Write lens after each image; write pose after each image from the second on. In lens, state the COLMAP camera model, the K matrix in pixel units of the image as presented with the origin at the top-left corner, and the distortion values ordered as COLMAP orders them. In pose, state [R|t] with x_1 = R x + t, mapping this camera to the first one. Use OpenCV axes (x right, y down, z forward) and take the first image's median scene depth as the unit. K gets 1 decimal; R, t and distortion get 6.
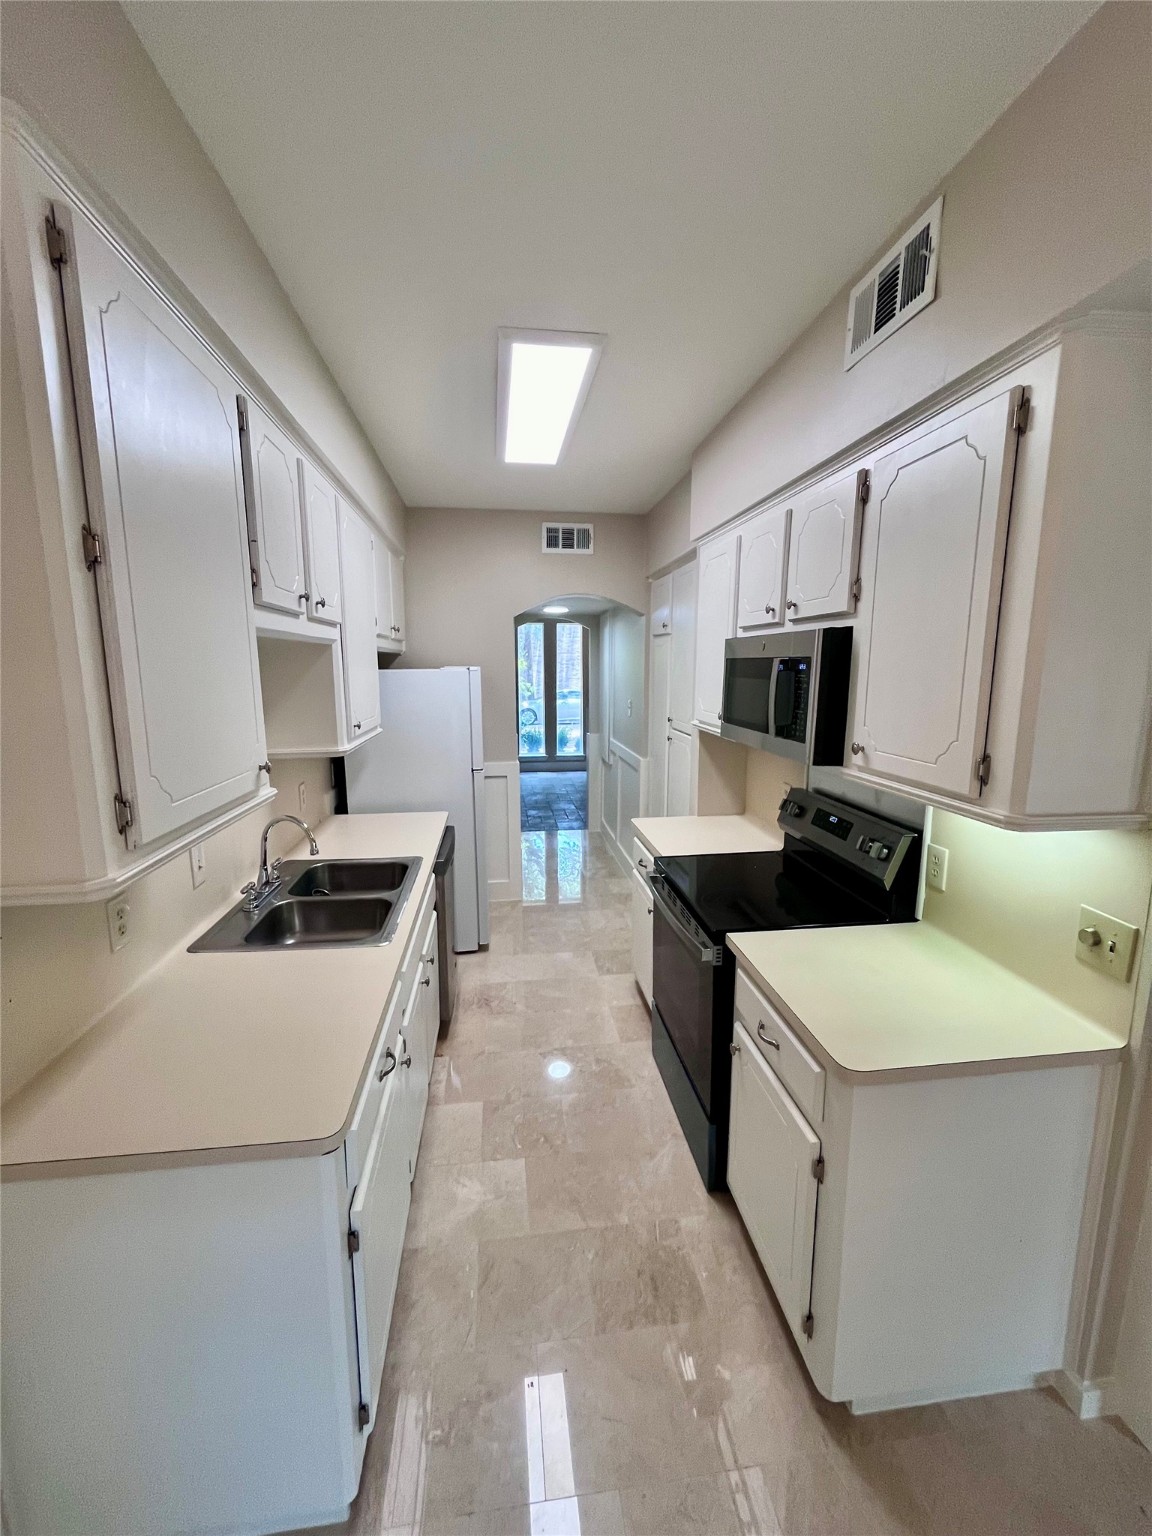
lens RADIAL K [[617.8, 0, 575.9], [0, 617.8, 762.8], [0, 0, 1]] dist [-0.000008, 0.000061]
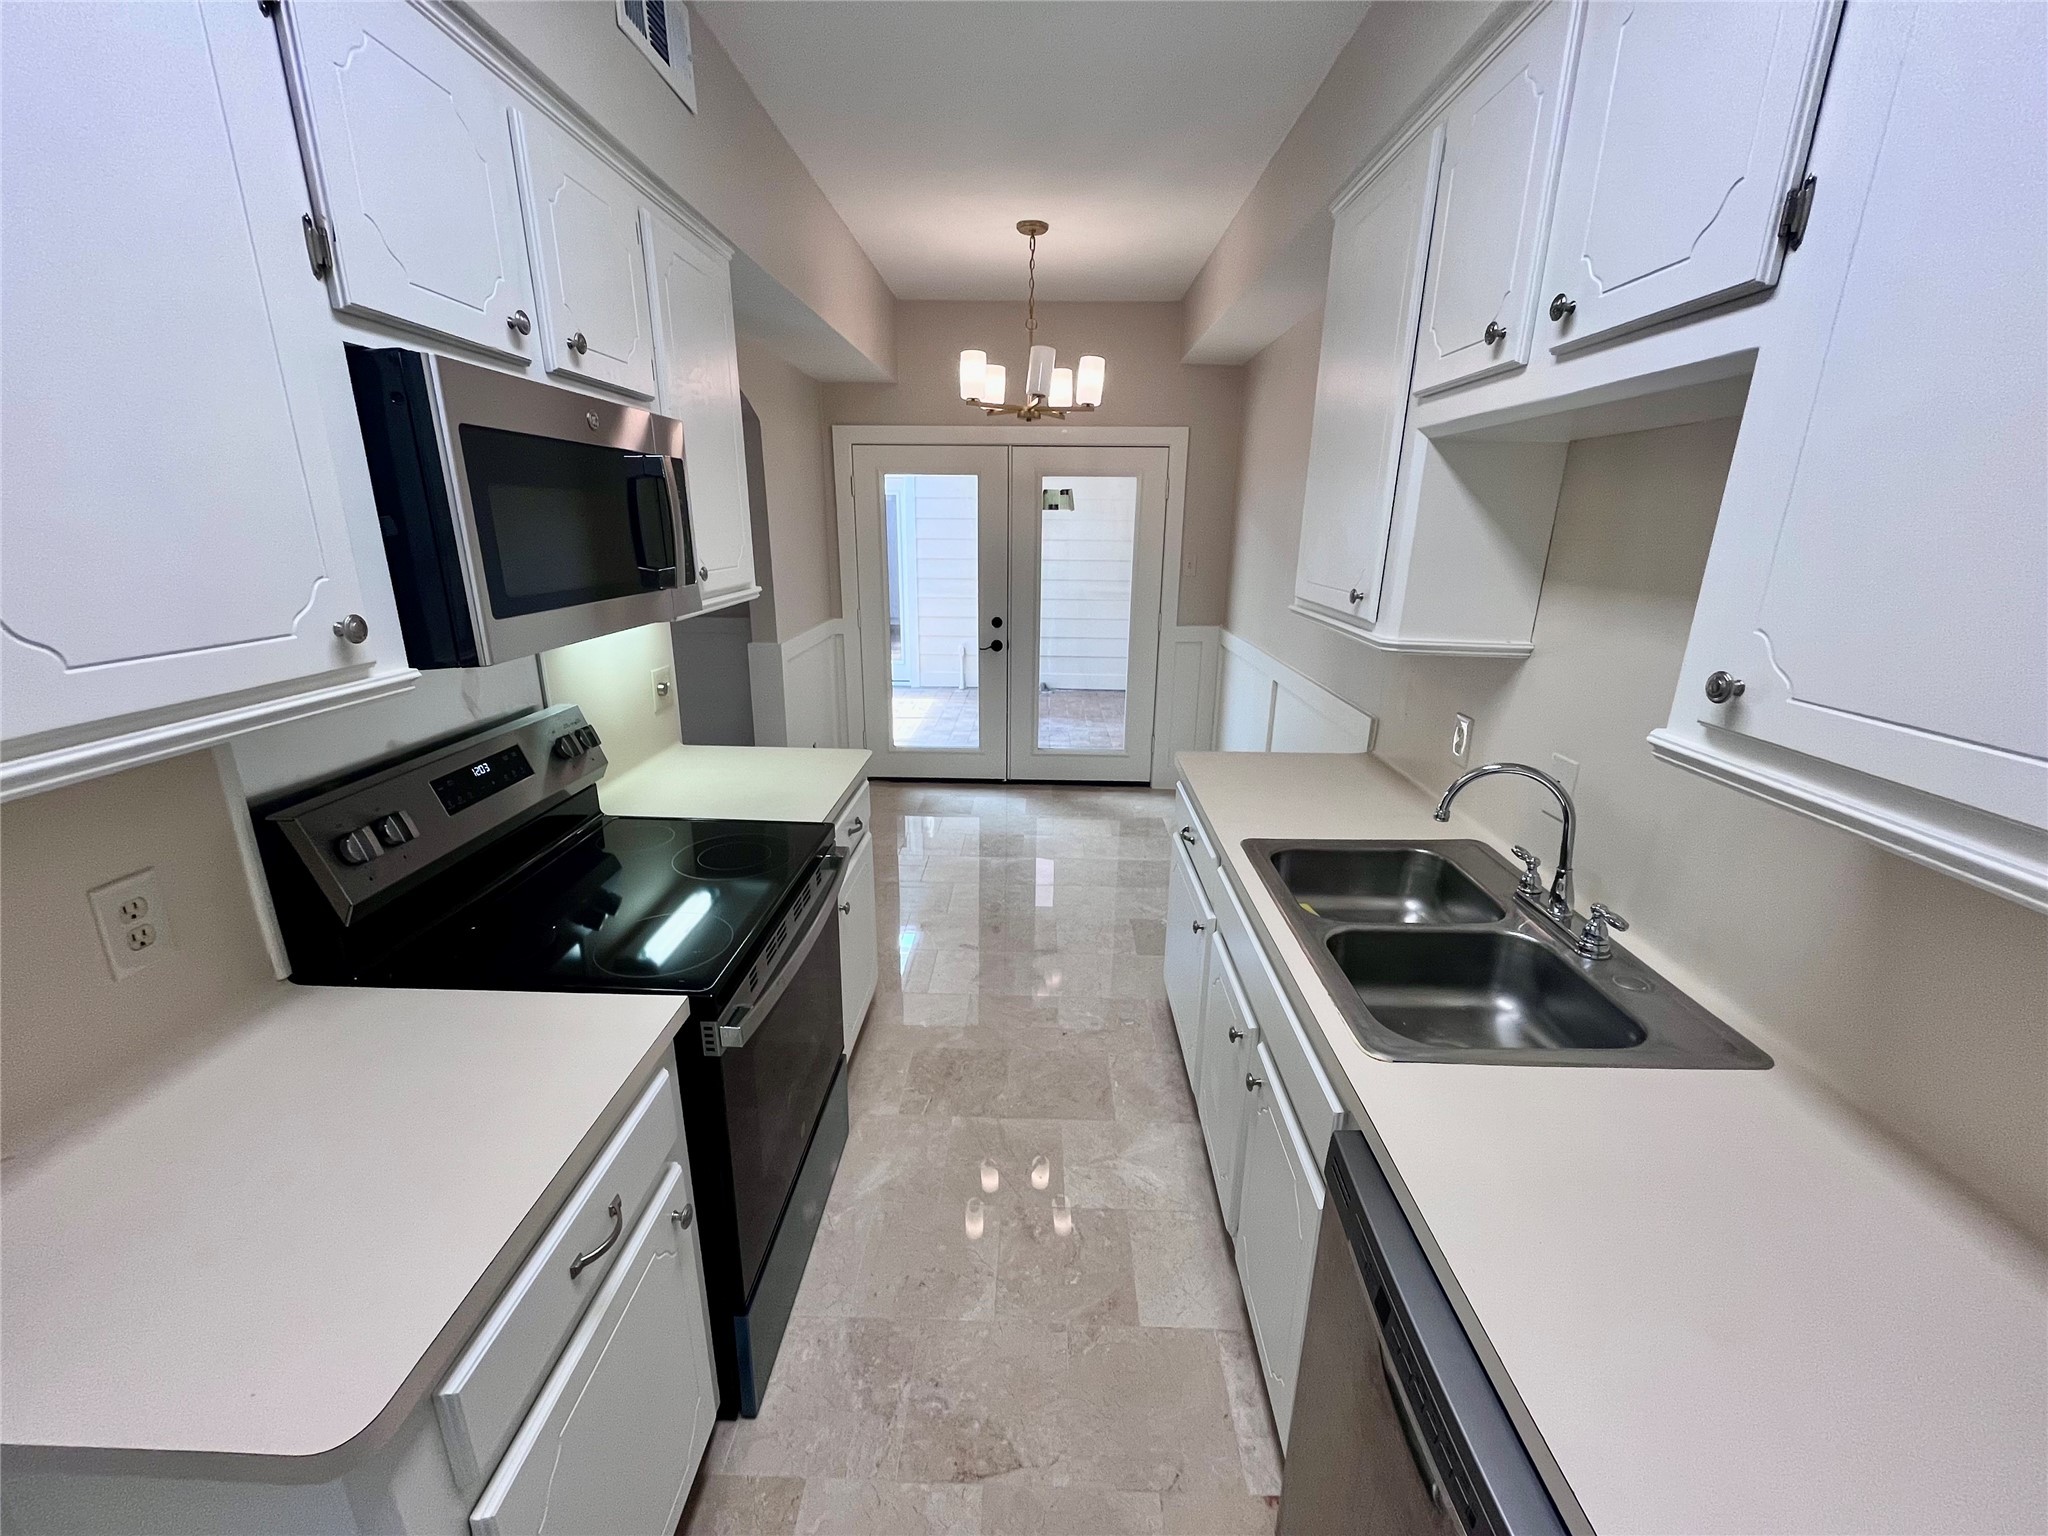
lens RADIAL K [[823.8, 0, 1020.6], [0, 823.8, 771.3], [0, 0, 1]] dist [-0.000008, 0.000061]
pose [[-0.987879, -0.055810, 0.144843, -0.156892], [0.014614, 0.895539, 0.444742, -0.244252], [-0.154533, 0.441469, -0.883869, 1.786096]]
